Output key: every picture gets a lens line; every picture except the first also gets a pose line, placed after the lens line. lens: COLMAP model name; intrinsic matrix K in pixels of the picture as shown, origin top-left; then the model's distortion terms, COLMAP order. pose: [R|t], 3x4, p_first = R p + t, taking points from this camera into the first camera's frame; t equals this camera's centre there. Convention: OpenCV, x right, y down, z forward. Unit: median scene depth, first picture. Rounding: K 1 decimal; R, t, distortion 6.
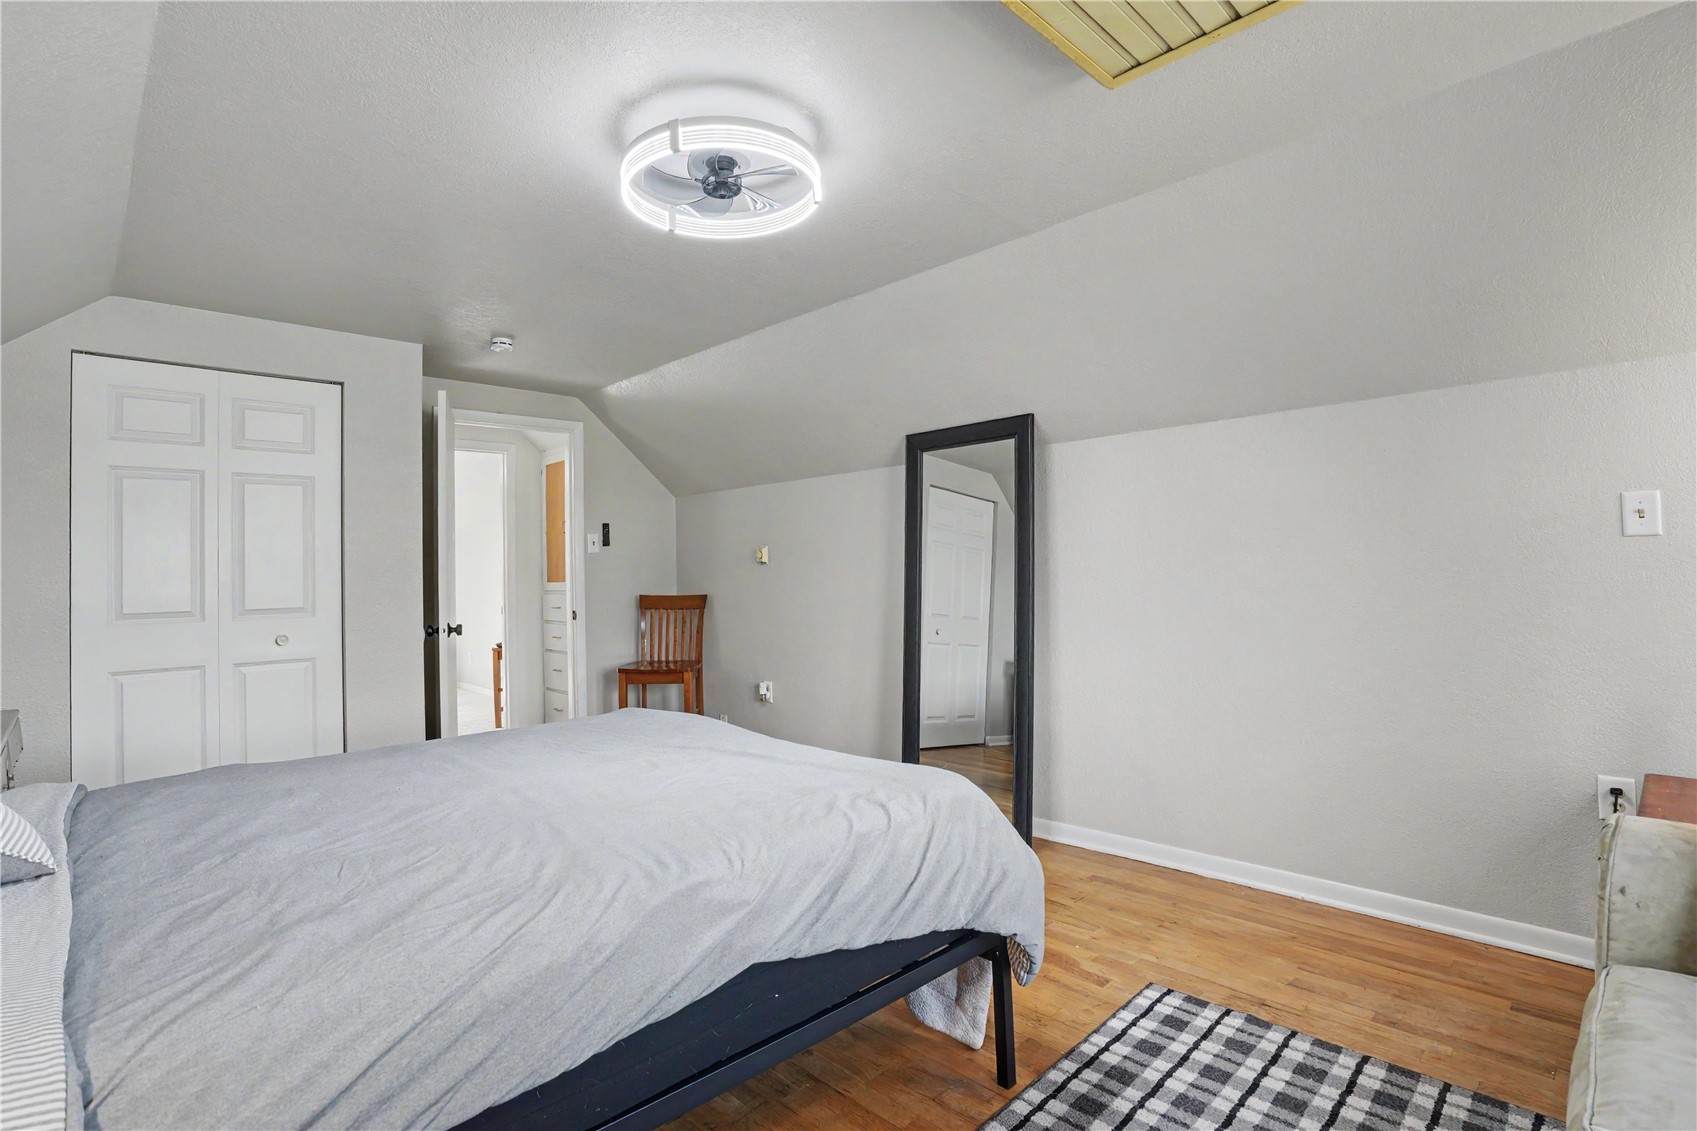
lens RADIAL K [[809.1, 0, 844.3], [0, 809.1, 573.0], [0, 0, 1]] dist [-0.049072, 0.027178]
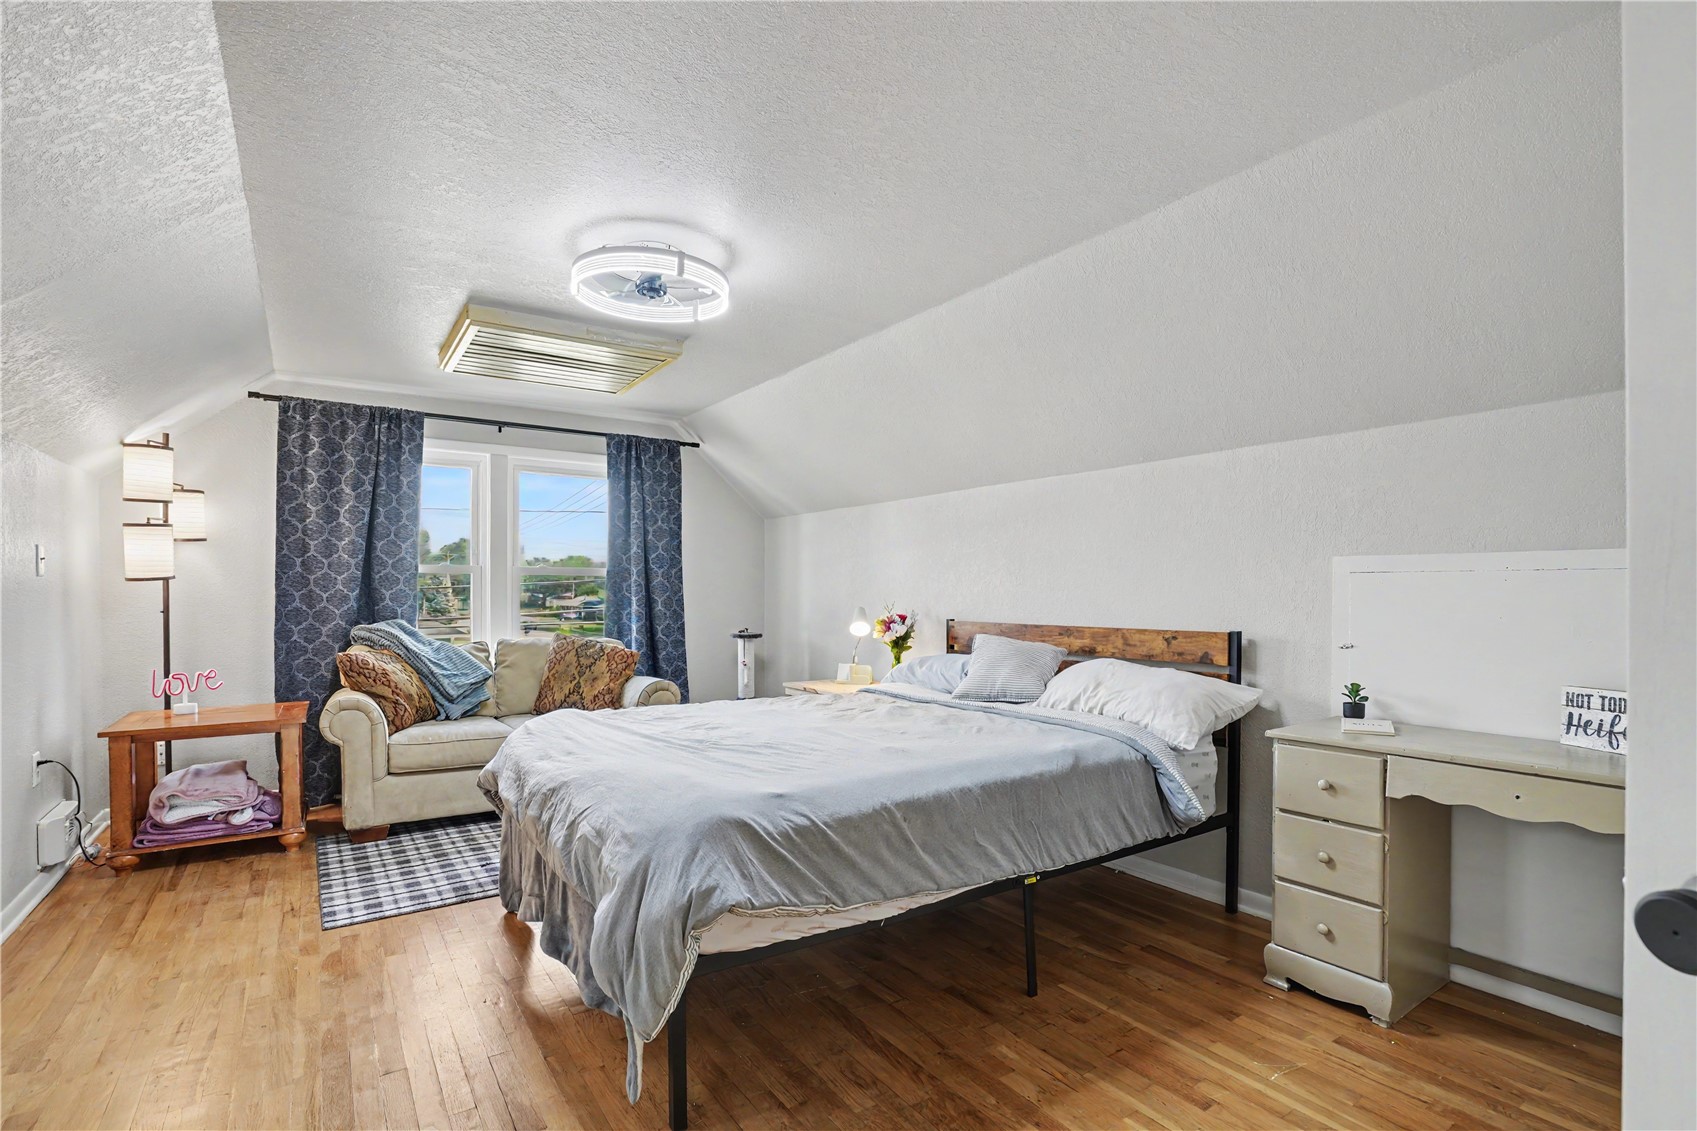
lens RADIAL K [[809.1, 0, 844.3], [0, 809.1, 573.0], [0, 0, 1]] dist [-0.049072, 0.027178]
pose [[-0.981986, 0.016652, 0.188218, -0.651038], [0.014861, 0.999830, -0.010924, -0.011138], [-0.188368, -0.007930, -0.982066, 2.079537]]
